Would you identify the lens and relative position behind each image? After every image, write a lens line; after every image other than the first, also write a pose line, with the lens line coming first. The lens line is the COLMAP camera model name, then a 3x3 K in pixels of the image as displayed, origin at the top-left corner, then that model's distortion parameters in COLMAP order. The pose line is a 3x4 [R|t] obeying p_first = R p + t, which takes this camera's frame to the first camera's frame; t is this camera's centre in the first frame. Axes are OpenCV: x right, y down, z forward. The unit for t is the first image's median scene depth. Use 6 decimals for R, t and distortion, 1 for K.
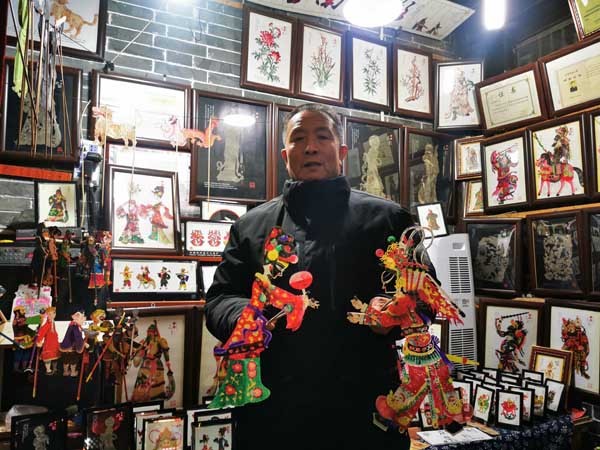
lens RADIAL K [[466.6, 0, 299.7], [0, 466.6, 224.5], [0, 0, 1]] dist [0.005122, -0.000746]
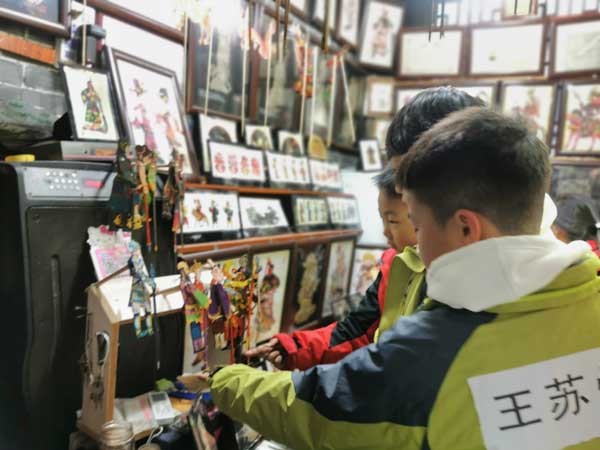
lens RADIAL K [[466.6, 0, 299.7], [0, 466.6, 226.0], [0, 0, 1]] dist [0.005122, -0.000746]
pose [[0.831307, -0.000483, 0.555813, -0.608064], [-0.112691, 0.979084, 0.169397, -0.018260], [-0.544269, -0.203456, 0.813865, 0.245694]]
